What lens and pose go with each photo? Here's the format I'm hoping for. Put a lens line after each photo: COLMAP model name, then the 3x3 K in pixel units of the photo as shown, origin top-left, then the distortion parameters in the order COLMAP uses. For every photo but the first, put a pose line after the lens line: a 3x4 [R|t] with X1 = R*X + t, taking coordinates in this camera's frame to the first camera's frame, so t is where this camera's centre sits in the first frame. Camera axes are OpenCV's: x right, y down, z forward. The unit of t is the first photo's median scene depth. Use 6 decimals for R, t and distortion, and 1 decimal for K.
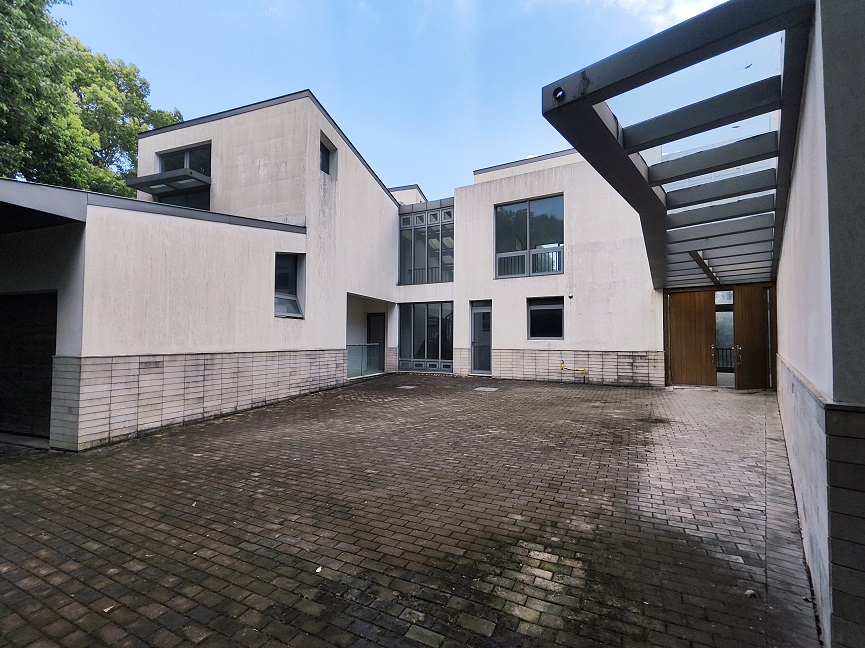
lens RADIAL K [[398.9, 0, 433.6], [0, 398.9, 325.1], [0, 0, 1]] dist [0.001597, 0.001047]
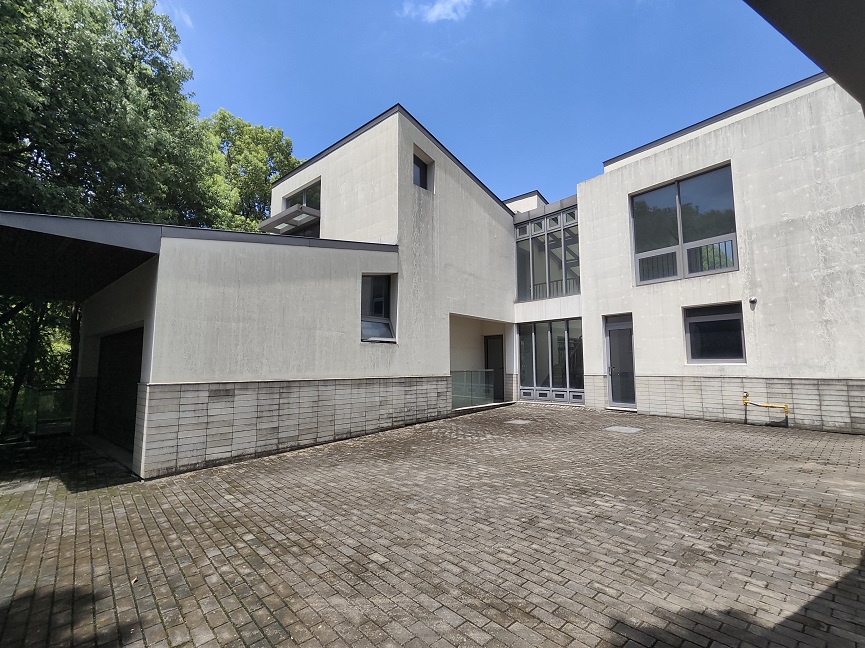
lens RADIAL K [[398.9, 0, 430.3], [0, 398.9, 327.4], [0, 0, 1]] dist [0.001597, 0.001047]
pose [[0.929379, -0.044607, -0.366422, 0.081658], [0.022833, 0.997718, -0.063547, 0.007756], [0.368420, 0.050693, 0.928276, 0.159248]]
